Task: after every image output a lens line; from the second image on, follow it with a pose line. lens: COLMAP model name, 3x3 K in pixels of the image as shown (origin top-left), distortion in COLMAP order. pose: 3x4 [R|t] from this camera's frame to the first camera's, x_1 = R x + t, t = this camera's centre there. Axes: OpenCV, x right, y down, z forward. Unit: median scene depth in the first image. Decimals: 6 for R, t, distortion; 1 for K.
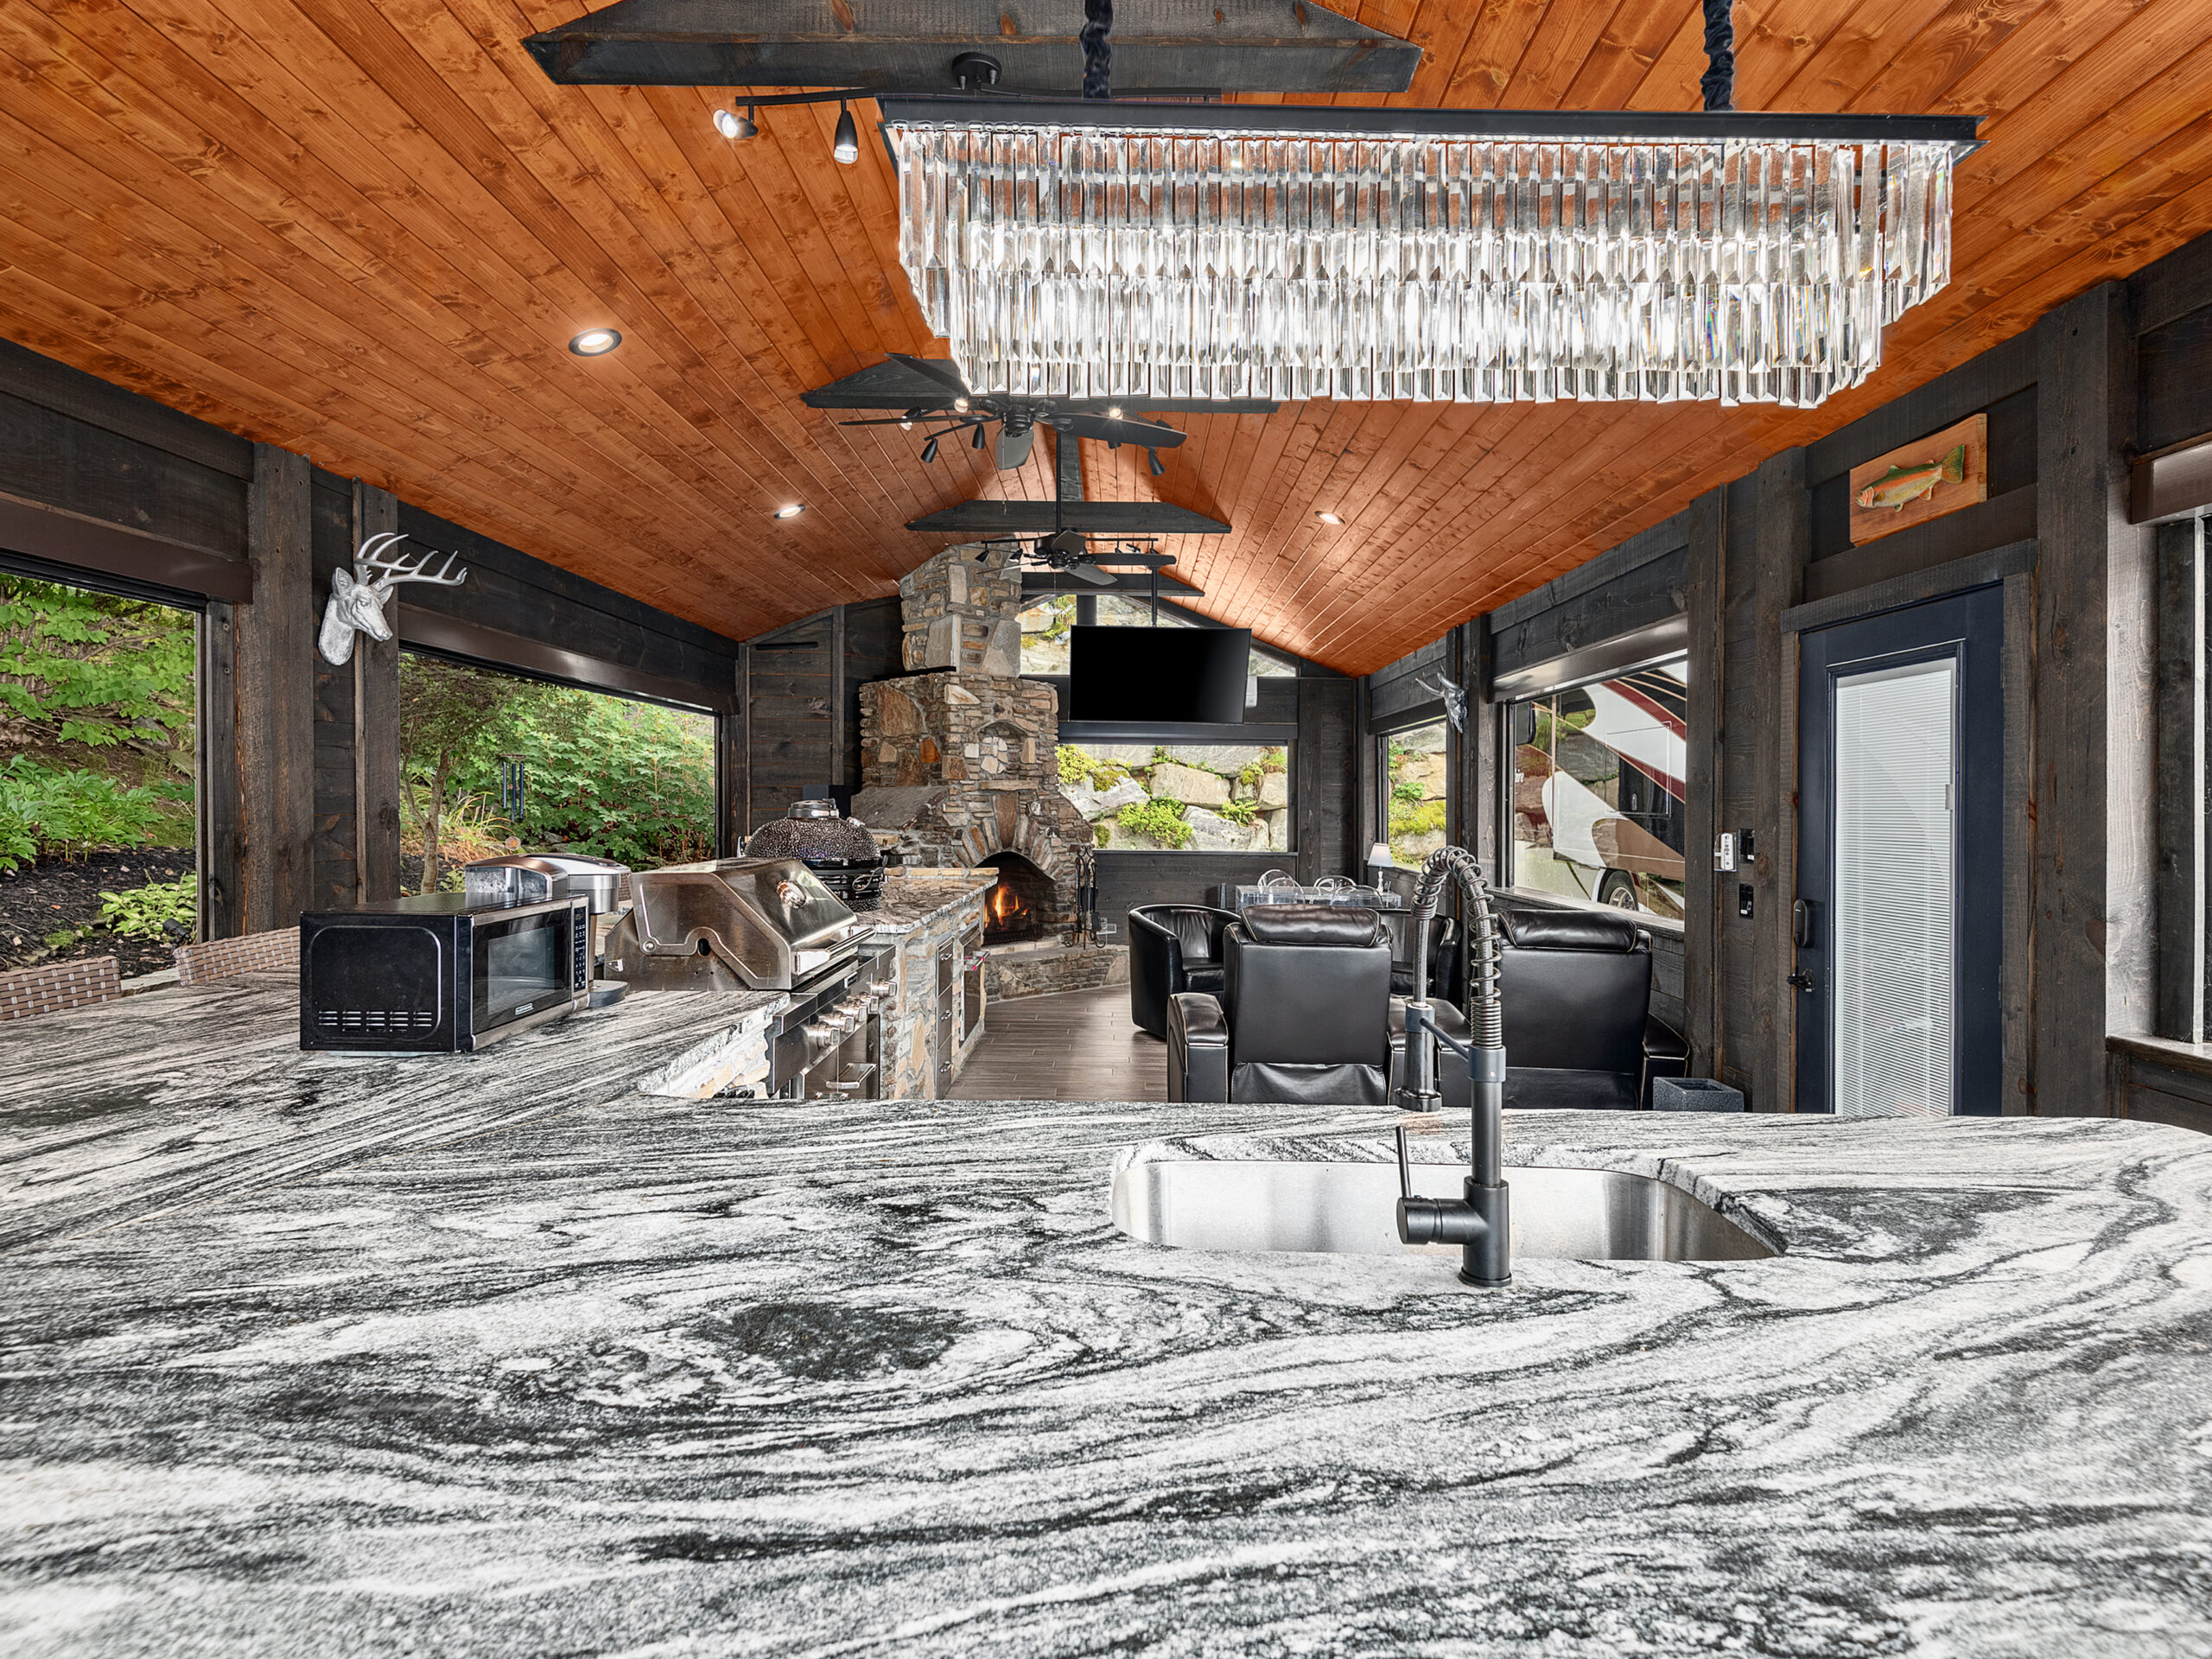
lens RADIAL K [[1182.5, 0, 1112.6], [0, 1182.5, 800.0], [0, 0, 1]] dist [0.028068, -0.000038]
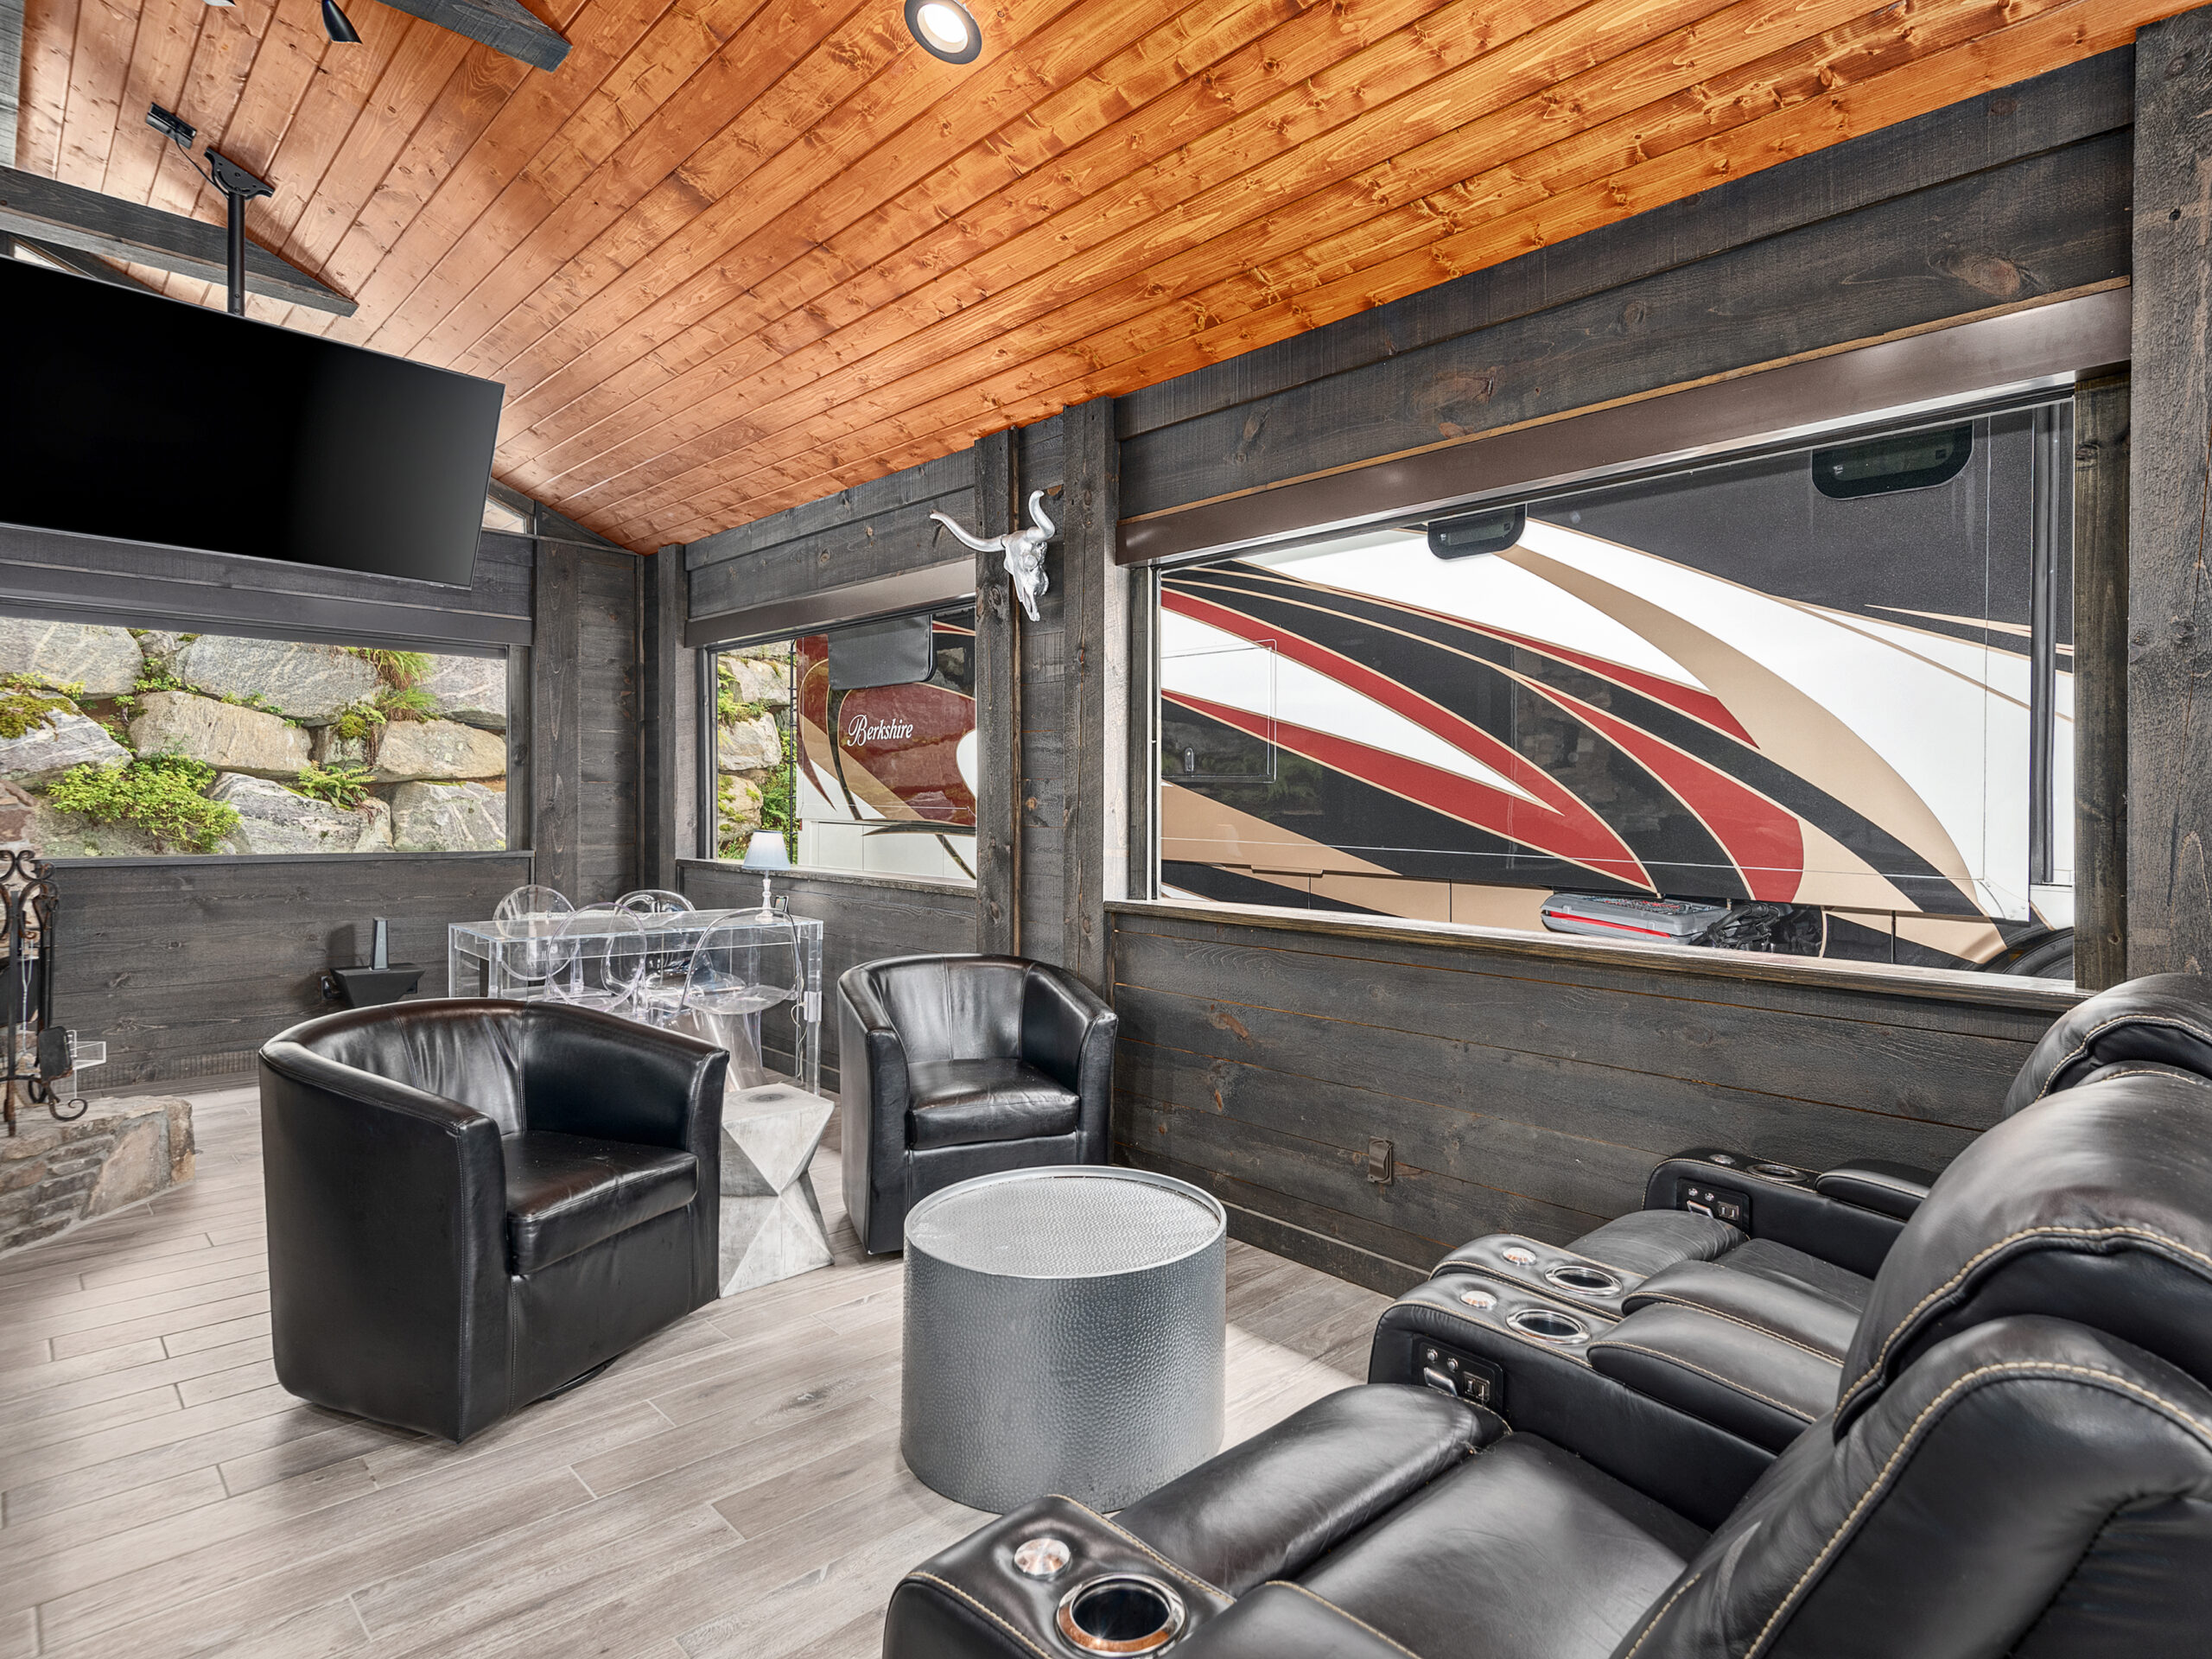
lens RADIAL K [[1182.5, 0, 1112.6], [0, 1182.5, 800.0], [0, 0, 1]] dist [0.028068, -0.000038]
pose [[0.718884, 0.002794, 0.695124, -0.026746], [-0.007701, 0.999963, 0.003945, 0.012381], [-0.695087, -0.008189, 0.718879, 0.320192]]
